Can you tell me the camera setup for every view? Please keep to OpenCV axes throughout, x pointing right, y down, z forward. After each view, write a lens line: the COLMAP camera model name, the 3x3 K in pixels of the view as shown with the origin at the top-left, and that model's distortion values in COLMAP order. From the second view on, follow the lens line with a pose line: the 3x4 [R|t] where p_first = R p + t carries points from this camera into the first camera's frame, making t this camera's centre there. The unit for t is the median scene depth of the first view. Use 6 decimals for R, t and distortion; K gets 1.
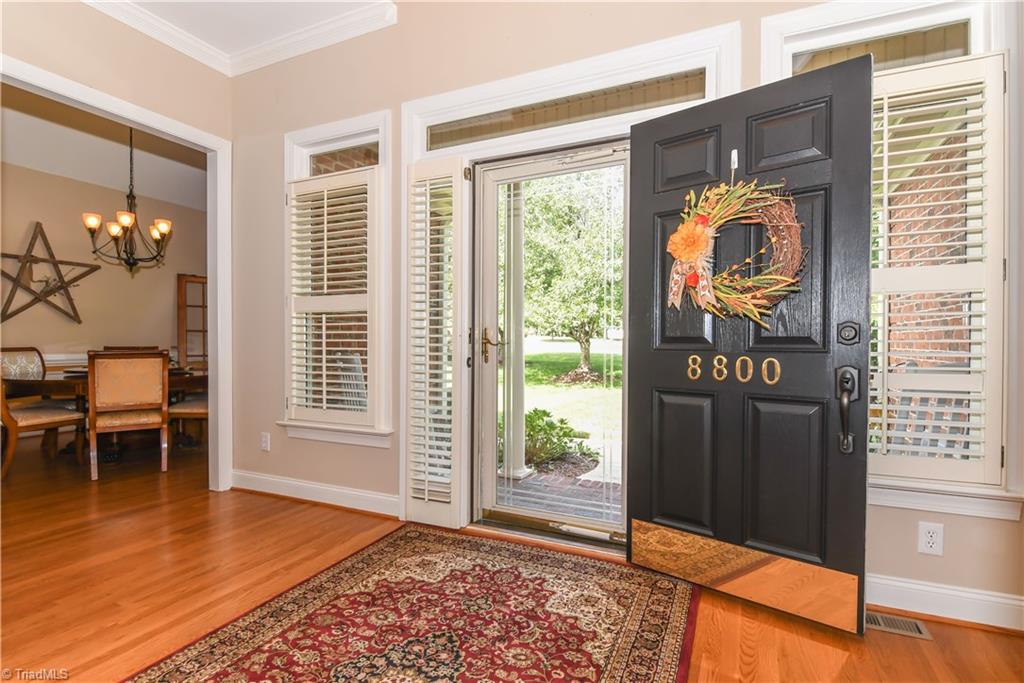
lens RADIAL K [[501.5, 0, 513.0], [0, 501.5, 346.6], [0, 0, 1]] dist [-0.015418, -0.001353]
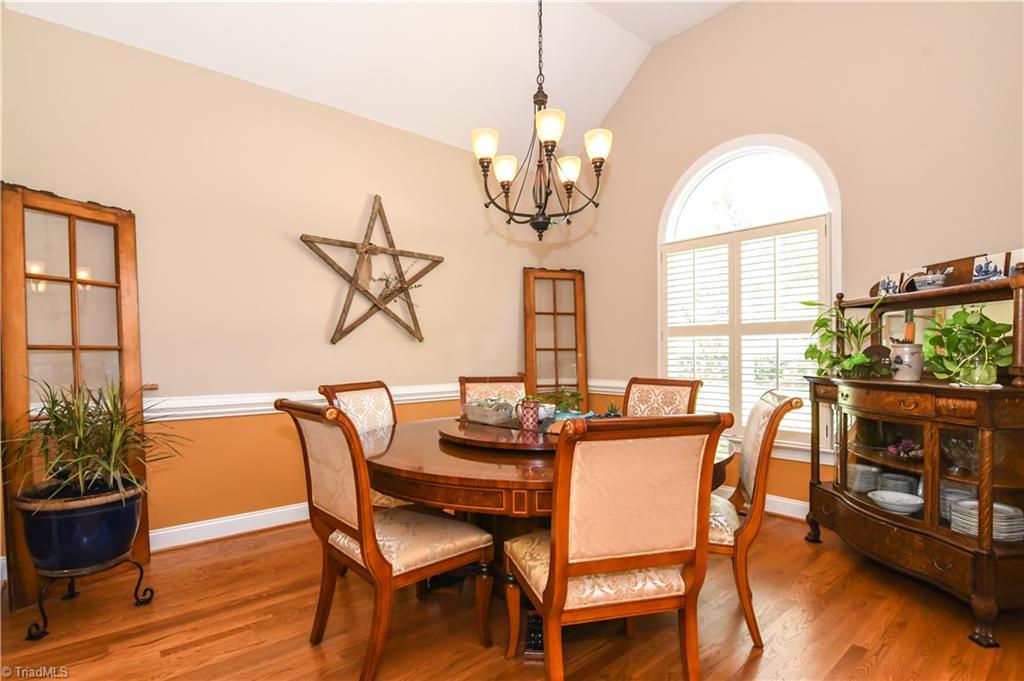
lens RADIAL K [[501.5, 0, 513.0], [0, 501.5, 345.6], [0, 0, 1]] dist [-0.015418, -0.001353]
pose [[0.912709, -0.015336, -0.408322, -0.503816], [0.005908, 0.999686, -0.024340, -0.024251], [0.408567, 0.019803, 0.912514, 0.441035]]
